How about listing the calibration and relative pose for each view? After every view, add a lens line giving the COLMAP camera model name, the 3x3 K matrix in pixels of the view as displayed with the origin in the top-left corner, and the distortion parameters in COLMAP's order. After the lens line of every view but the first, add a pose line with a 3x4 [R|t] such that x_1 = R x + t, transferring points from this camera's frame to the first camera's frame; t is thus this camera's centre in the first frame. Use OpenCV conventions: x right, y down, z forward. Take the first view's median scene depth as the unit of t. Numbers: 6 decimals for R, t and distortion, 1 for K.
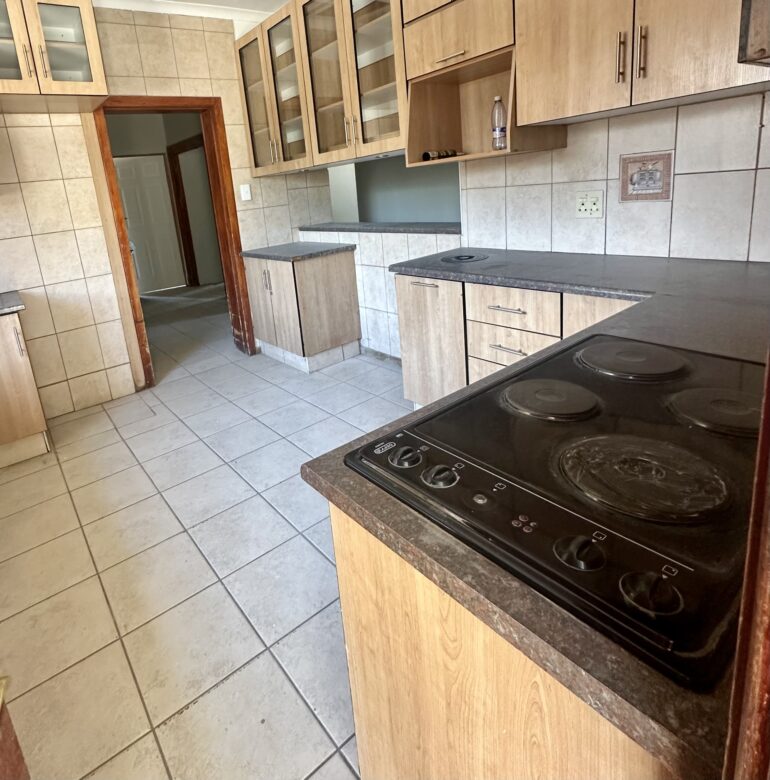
lens RADIAL K [[602.3, 0, 383.4], [0, 602.3, 390.4], [0, 0, 1]] dist [0.001636, 0.001421]
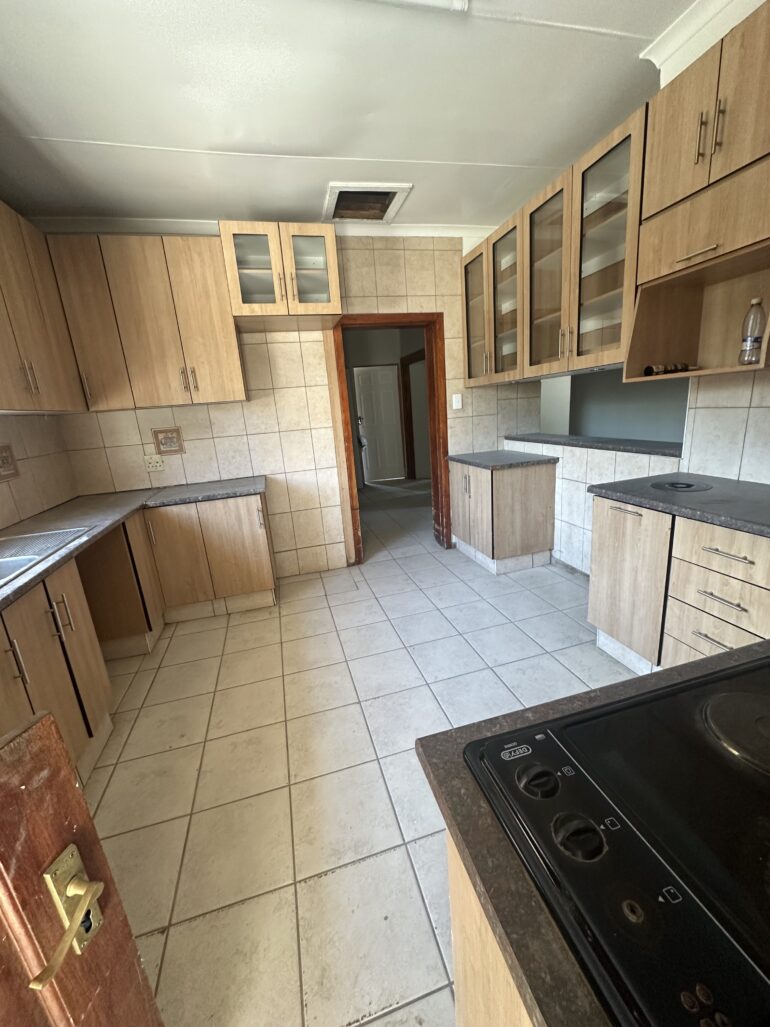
lens RADIAL K [[413.1, 0, 448.9], [0, 413.1, 513.9], [0, 0, 1]] dist [-0.002378, -0.000026]
pose [[0.918849, 0.142876, -0.367836, 0.055036], [-0.145969, 0.989096, 0.019561, -0.152112], [0.366619, 0.035719, 0.929685, 0.341762]]
